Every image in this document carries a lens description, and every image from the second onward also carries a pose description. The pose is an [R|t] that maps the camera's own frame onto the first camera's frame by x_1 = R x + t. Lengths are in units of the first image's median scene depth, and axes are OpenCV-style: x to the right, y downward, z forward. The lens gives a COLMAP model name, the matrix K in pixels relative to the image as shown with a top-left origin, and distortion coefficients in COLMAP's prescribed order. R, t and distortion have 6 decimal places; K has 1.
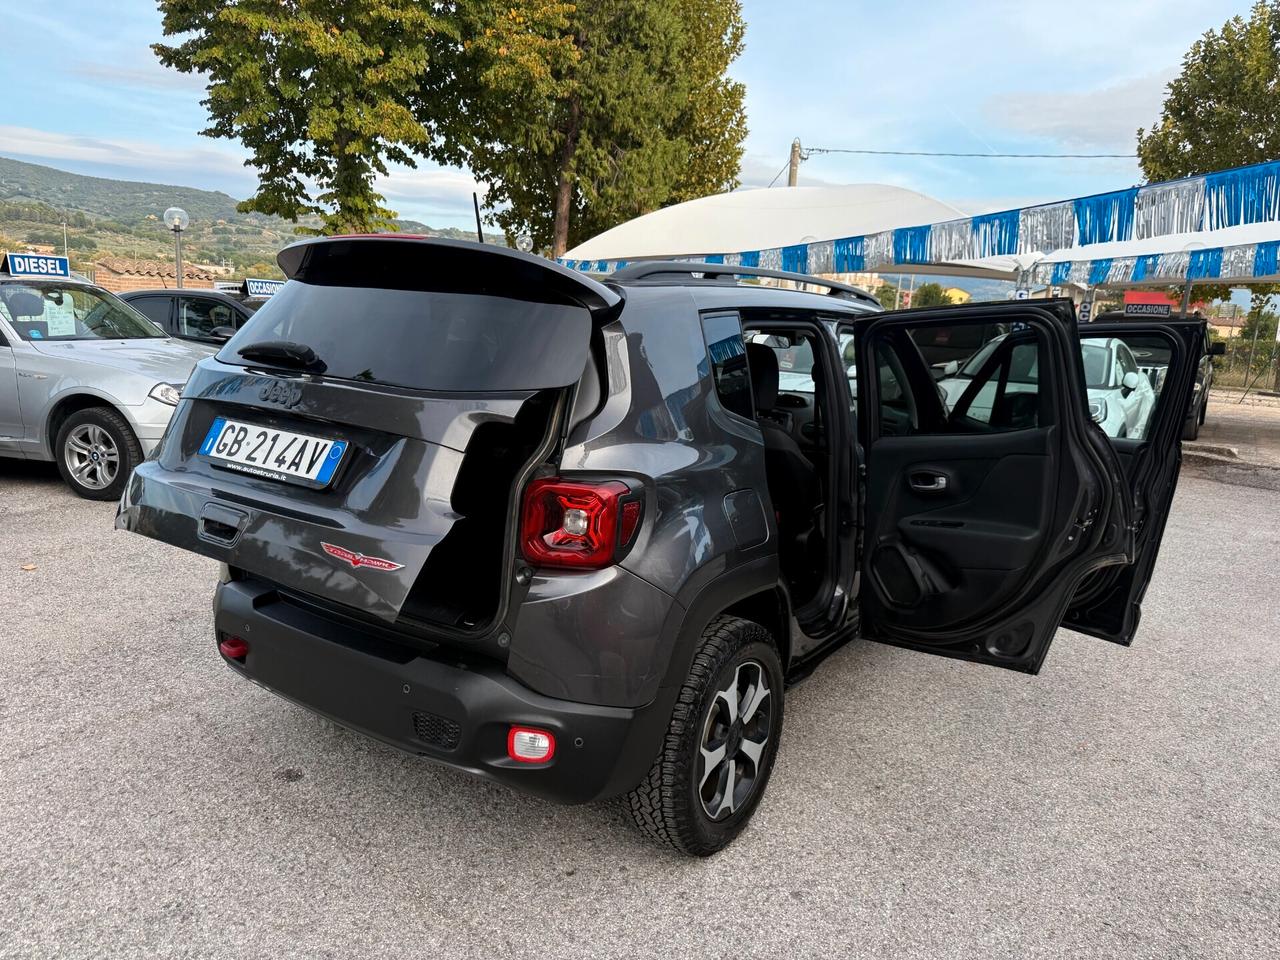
lens RADIAL K [[903.2, 0, 642.9], [0, 903.2, 481.3], [0, 0, 1]] dist [0.011138, -0.021271]
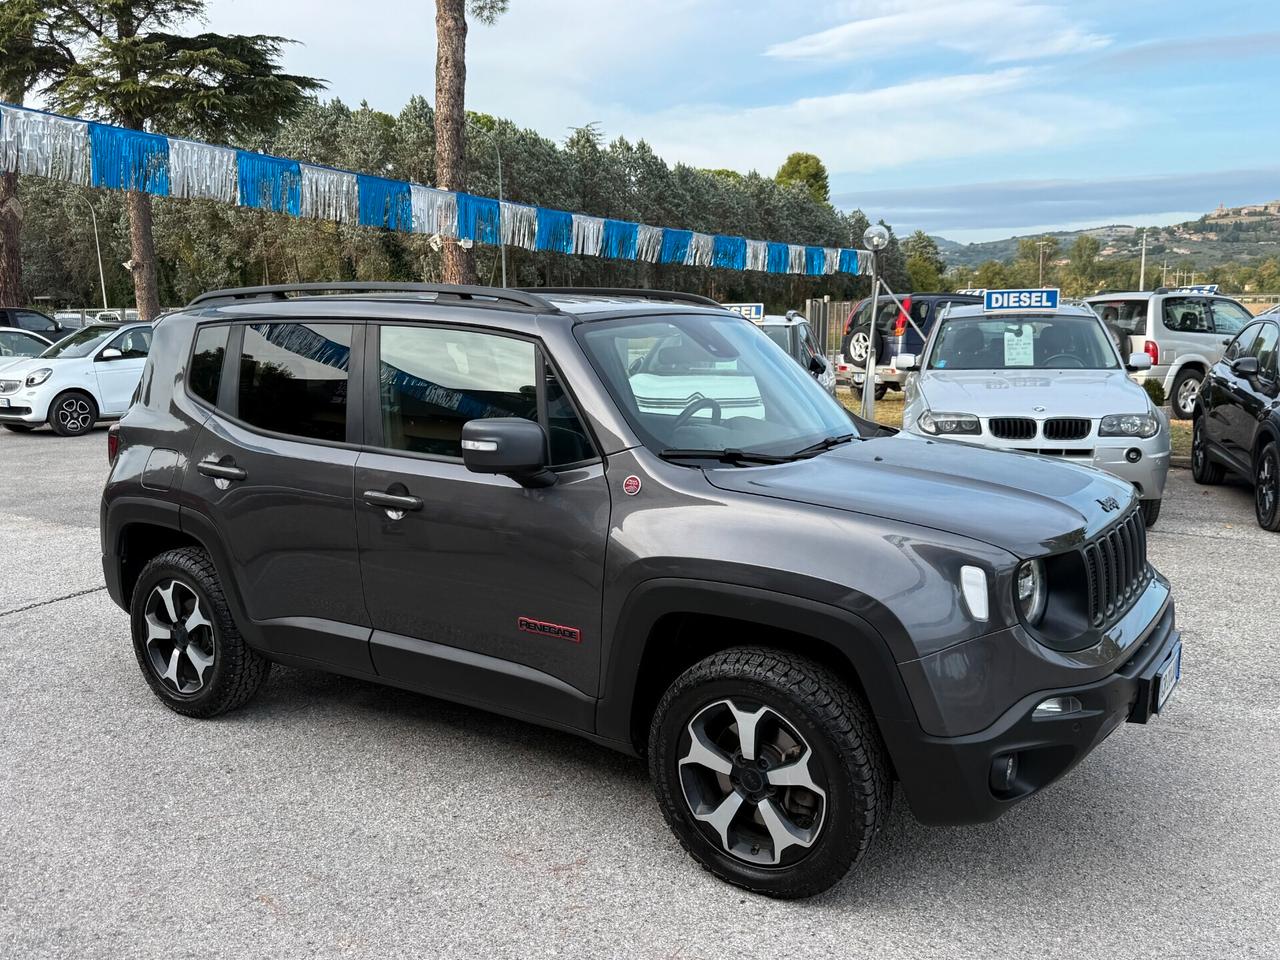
lens RADIAL K [[1123.6, 0, 640.0], [0, 1123.6, 480.0], [0, 0, 1]] dist [0.018834, -0.004595]
pose [[-0.005843, 0.093318, -0.995619, 0.728027], [-0.168492, 0.981309, 0.092965, -0.092239], [0.985686, 0.168297, 0.009989, 0.665916]]
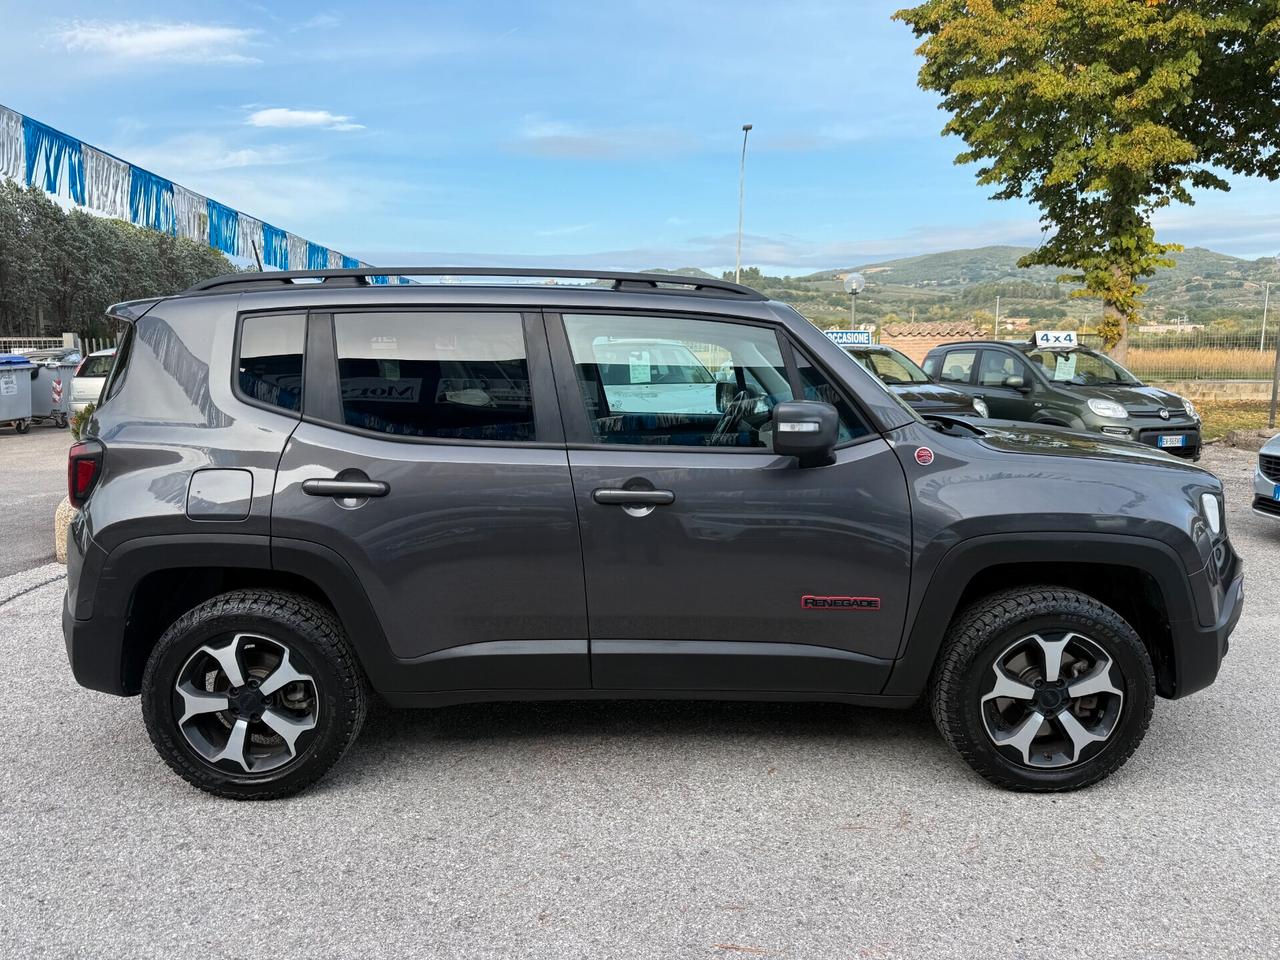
lens RADIAL K [[903.2, 0, 642.9], [0, 903.2, 481.3], [0, 0, 1]] dist [0.011138, -0.021271]
pose [[0.570964, 0.061258, -0.818686, 0.509933], [-0.115634, 0.993272, -0.006324, -0.011647], [0.812791, 0.098279, 0.574206, 0.299179]]
